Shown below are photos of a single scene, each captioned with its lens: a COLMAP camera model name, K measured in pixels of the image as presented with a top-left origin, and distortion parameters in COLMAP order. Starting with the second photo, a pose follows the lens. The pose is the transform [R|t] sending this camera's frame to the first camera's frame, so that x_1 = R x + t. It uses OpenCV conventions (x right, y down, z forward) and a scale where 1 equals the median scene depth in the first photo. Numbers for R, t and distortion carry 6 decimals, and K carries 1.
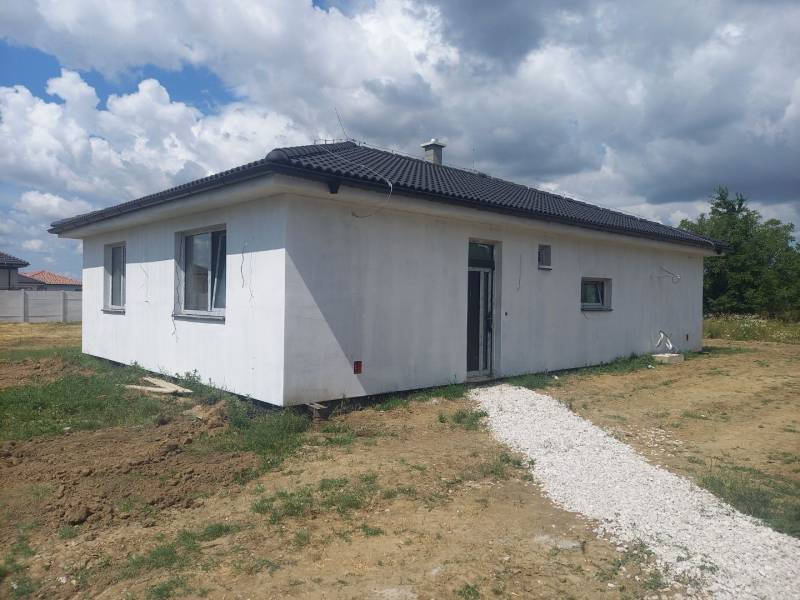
lens RADIAL K [[579.4, 0, 400.0], [0, 579.4, 300.0], [0, 0, 1]] dist [0.105118, 0.000964]
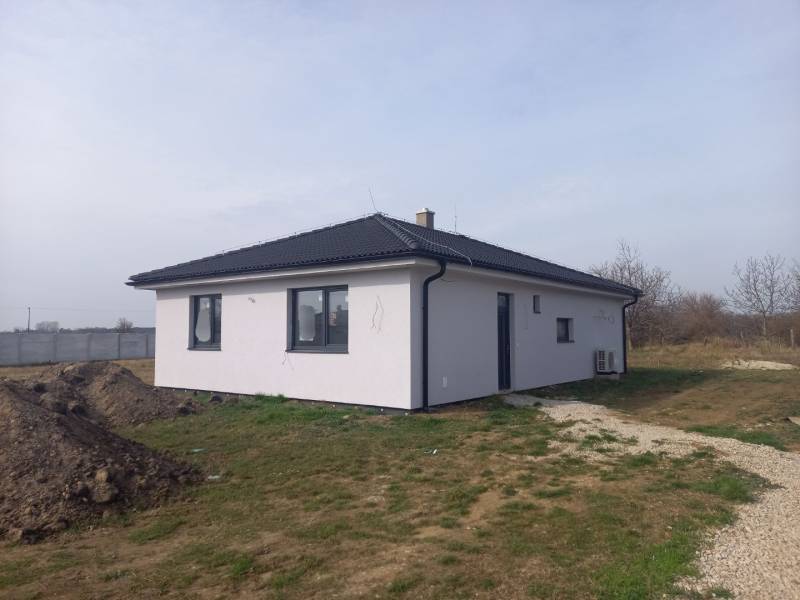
lens RADIAL K [[579.4, 0, 400.0], [0, 579.4, 300.0], [0, 0, 1]] dist [0.105118, 0.000964]
pose [[0.987877, -0.004489, 0.155172, -0.247331], [0.014361, 0.997938, -0.062558, -0.000066], [-0.154571, 0.064028, 0.985905, -0.271709]]
